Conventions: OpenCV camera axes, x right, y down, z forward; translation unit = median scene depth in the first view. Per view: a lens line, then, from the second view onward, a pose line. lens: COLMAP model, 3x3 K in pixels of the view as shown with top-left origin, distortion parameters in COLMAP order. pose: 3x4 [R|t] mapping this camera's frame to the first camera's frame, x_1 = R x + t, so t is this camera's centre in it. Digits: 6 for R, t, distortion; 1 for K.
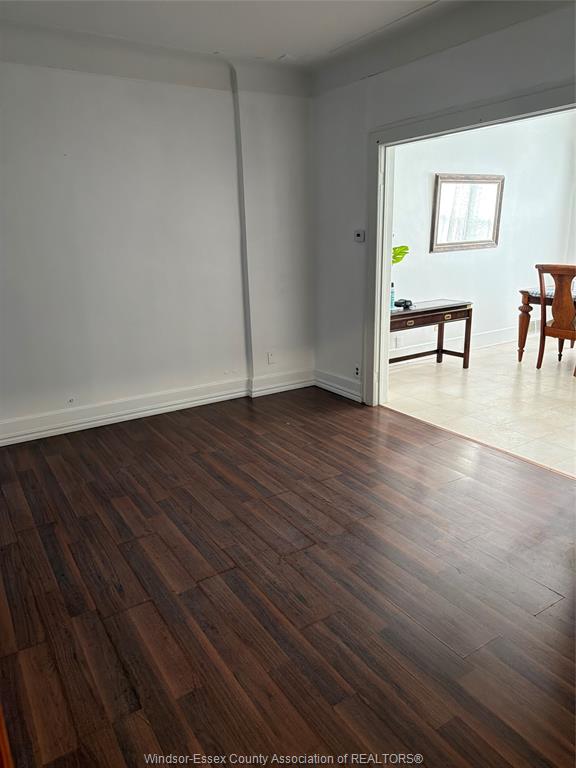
lens RADIAL K [[542.5, 0, 296.3], [0, 542.5, 389.6], [0, 0, 1]] dist [0.075240, -0.074289]
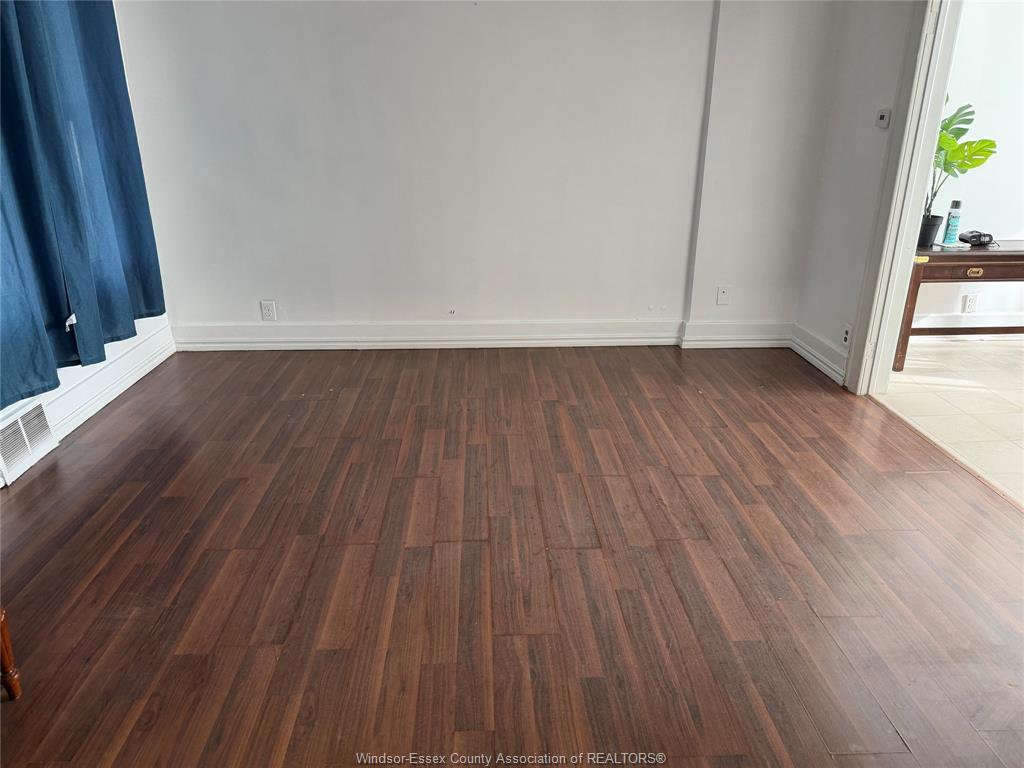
lens RADIAL K [[723.4, 0, 504.8], [0, 723.4, 387.6], [0, 0, 1]] dist [0.075240, -0.074289]
pose [[0.862245, 0.204123, -0.463538, 0.193818], [-0.167016, 0.978592, 0.120260, -0.012336], [0.478163, -0.026276, 0.877878, 0.055445]]
